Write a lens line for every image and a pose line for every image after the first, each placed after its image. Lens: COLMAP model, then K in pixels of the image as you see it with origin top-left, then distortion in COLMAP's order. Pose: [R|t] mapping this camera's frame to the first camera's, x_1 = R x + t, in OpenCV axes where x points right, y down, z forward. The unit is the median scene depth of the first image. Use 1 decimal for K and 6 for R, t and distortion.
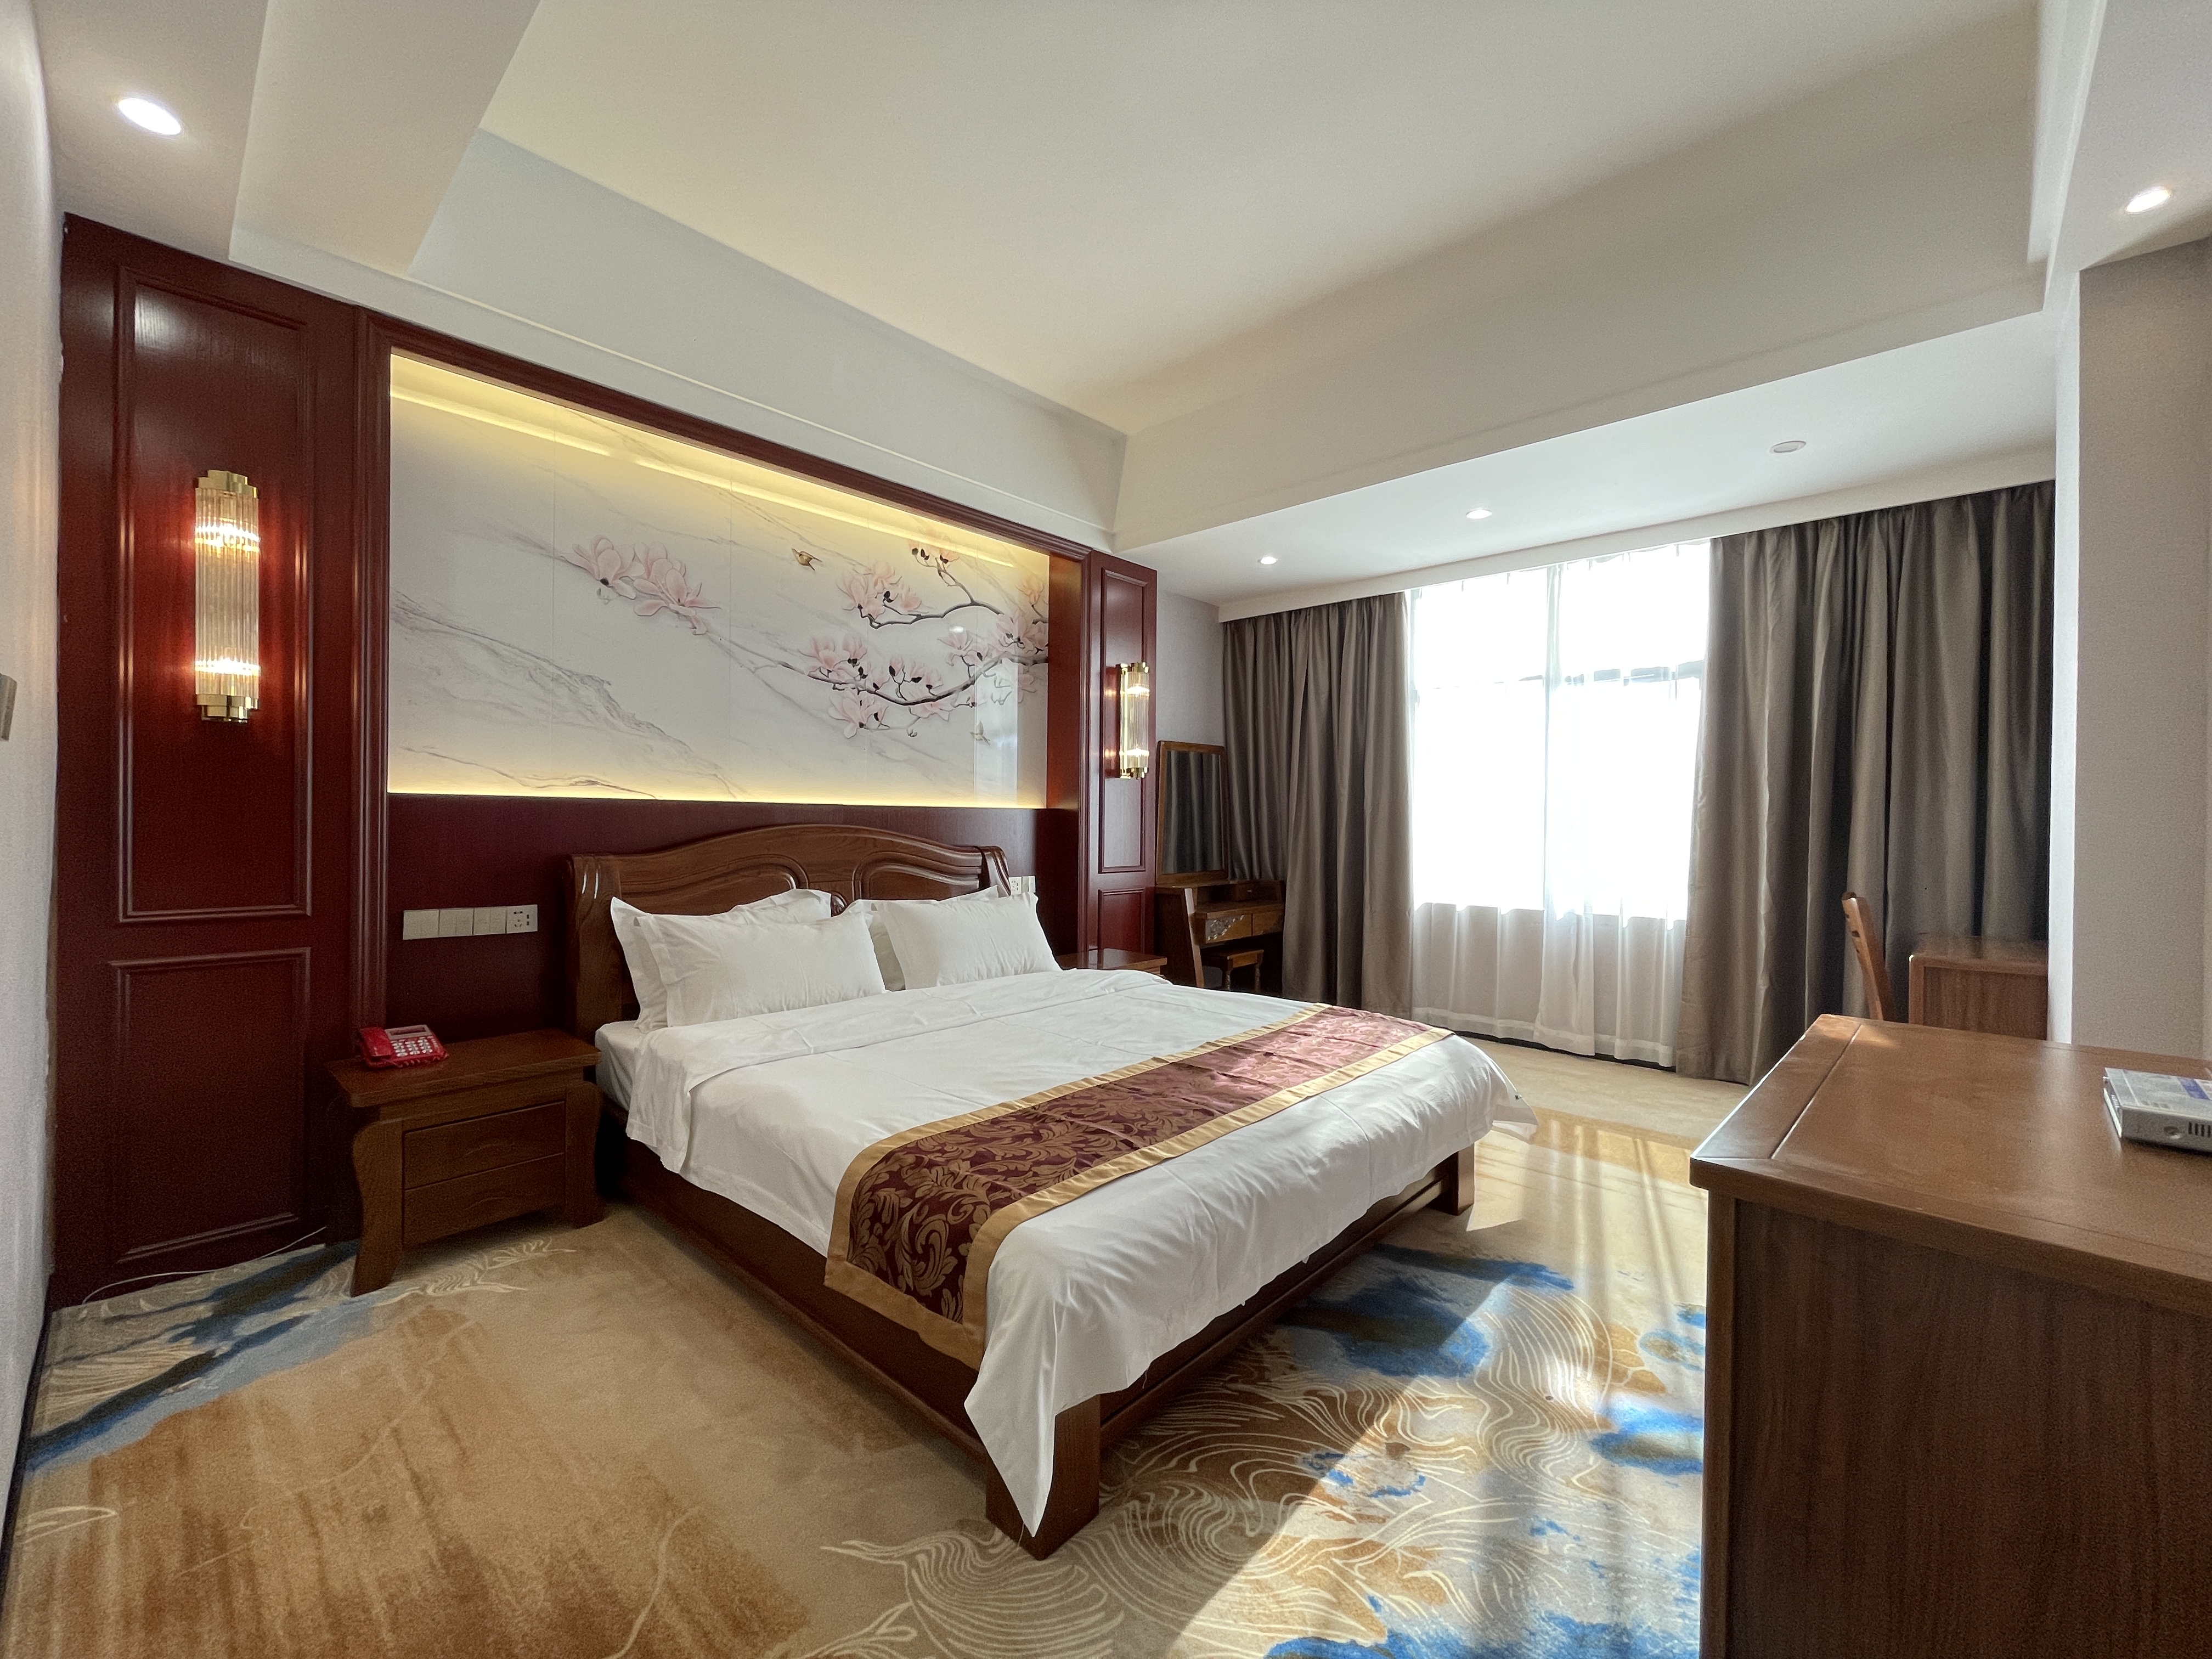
lens RADIAL K [[895.7, 0, 1109.1], [0, 895.7, 824.9], [0, 0, 1]] dist [-0.002295, -0.000168]
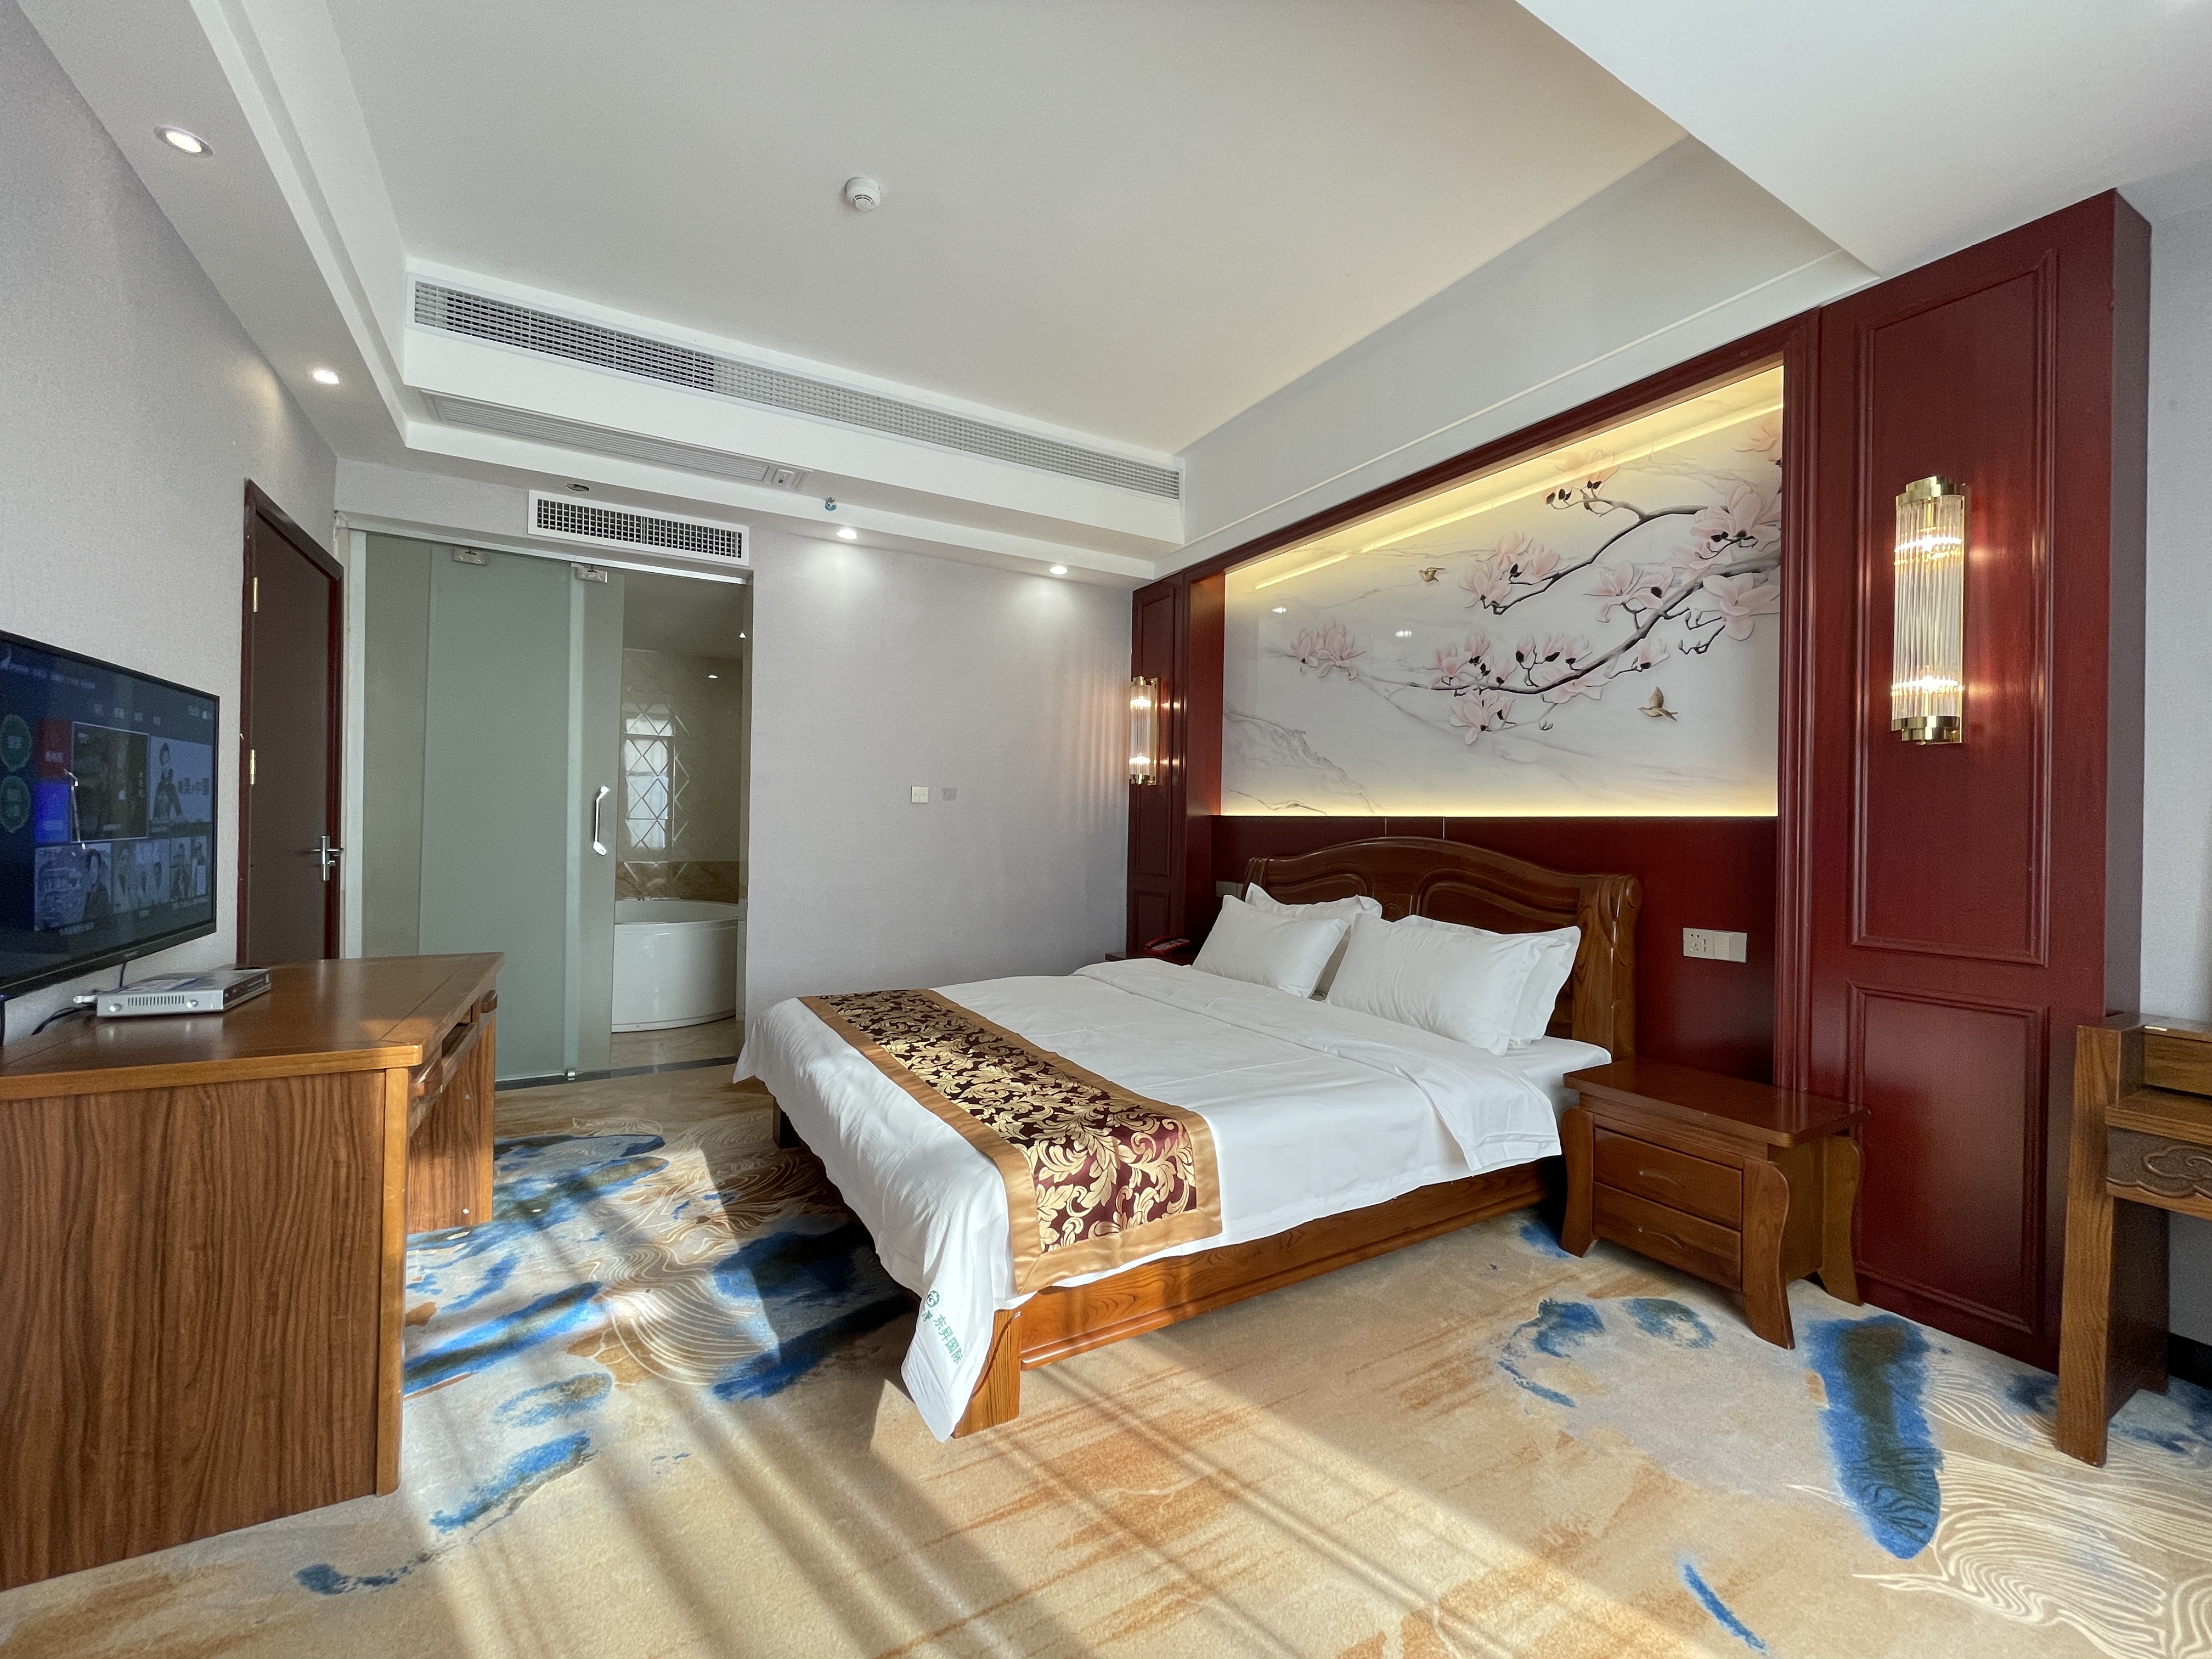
lens RADIAL K [[895.7, 0, 1109.1], [0, 895.7, 824.9], [0, 0, 1]] dist [-0.002295, -0.000168]
pose [[-0.295274, -0.015910, -0.955280, 0.800316], [-0.026332, 0.999617, -0.008510, 0.003905], [0.955050, 0.022642, -0.295580, 1.053651]]
